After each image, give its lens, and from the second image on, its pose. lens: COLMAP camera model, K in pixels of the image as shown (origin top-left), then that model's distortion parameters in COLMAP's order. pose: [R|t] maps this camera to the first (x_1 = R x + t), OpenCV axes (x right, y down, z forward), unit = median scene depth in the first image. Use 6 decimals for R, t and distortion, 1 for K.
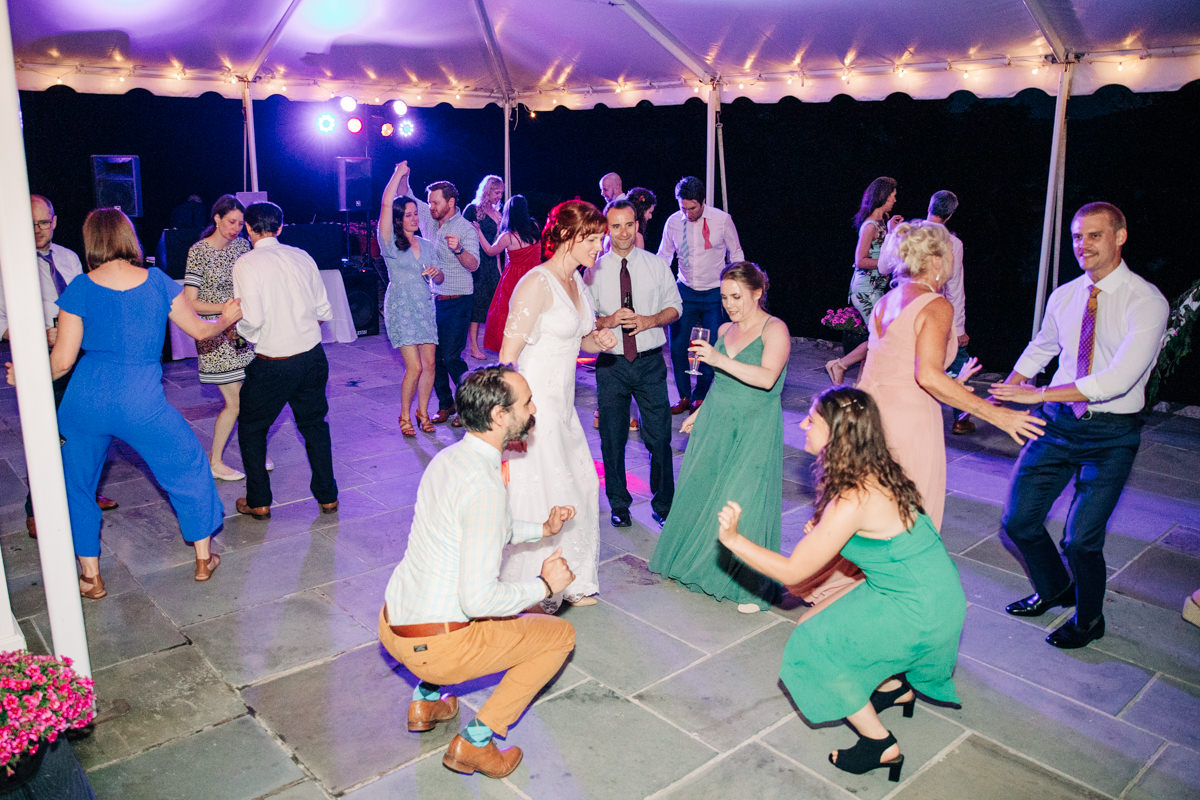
lens RADIAL K [[942.7, 0, 569.0], [0, 942.7, 403.3], [0, 0, 1]] dist [-0.104590, 0.086096]
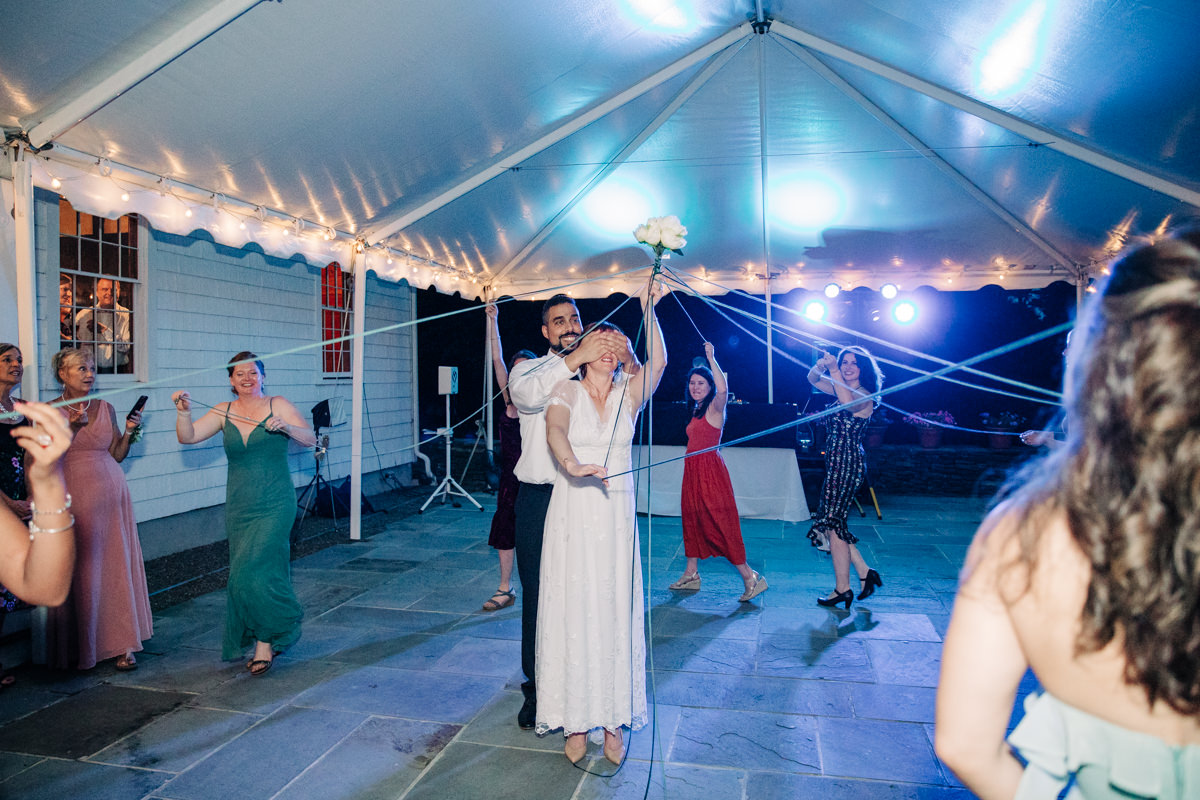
lens RADIAL K [[869.0, 0, 574.5], [0, 869.0, 402.7], [0, 0, 1]] dist [-0.073841, 0.010897]
pose [[0.577650, 0.012685, -0.816186, 0.379209], [-0.194954, 0.973088, -0.122854, -0.028717], [0.792663, 0.230085, 0.564577, 0.262982]]
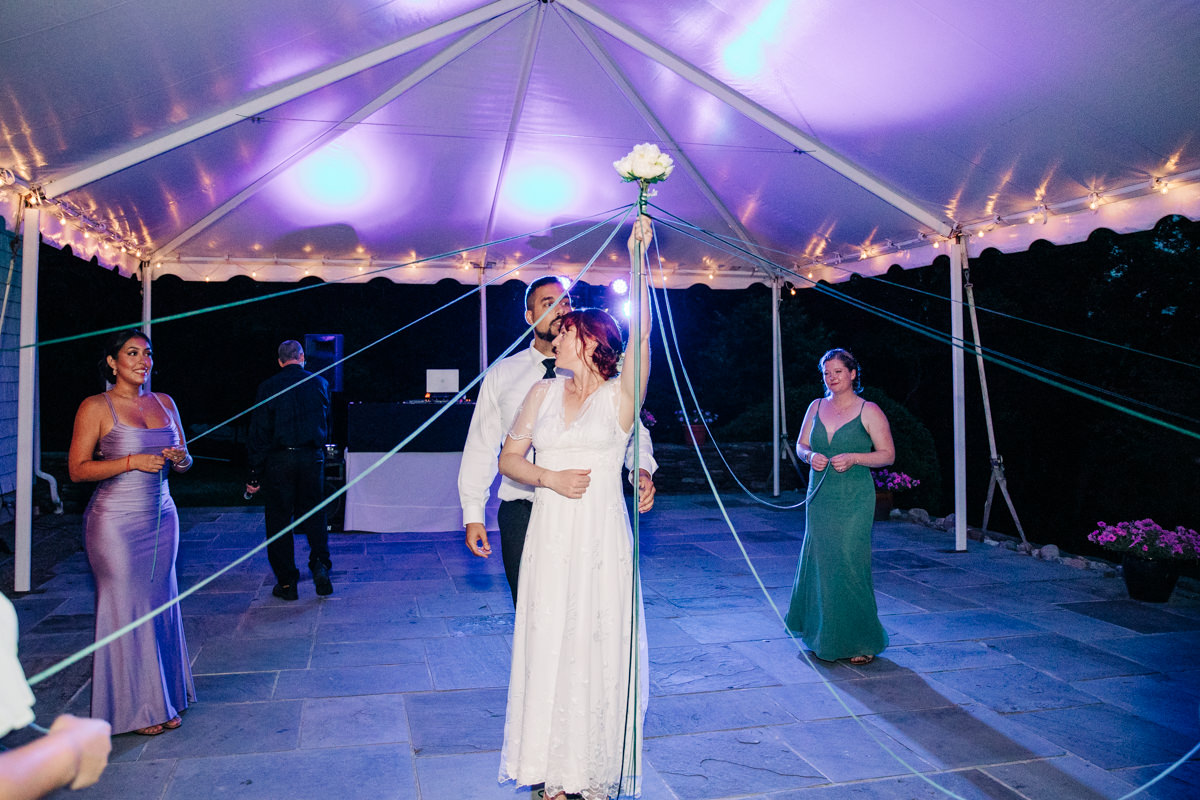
lens RADIAL K [[942.7, 0, 573.2], [0, 942.7, 395.3], [0, 0, 1]] dist [-0.104590, 0.086096]
pose [[0.880294, -0.001052, -0.474428, 0.241750], [-0.108375, 0.973111, -0.203247, -0.007881], [0.461885, 0.230333, 0.856510, 0.184055]]
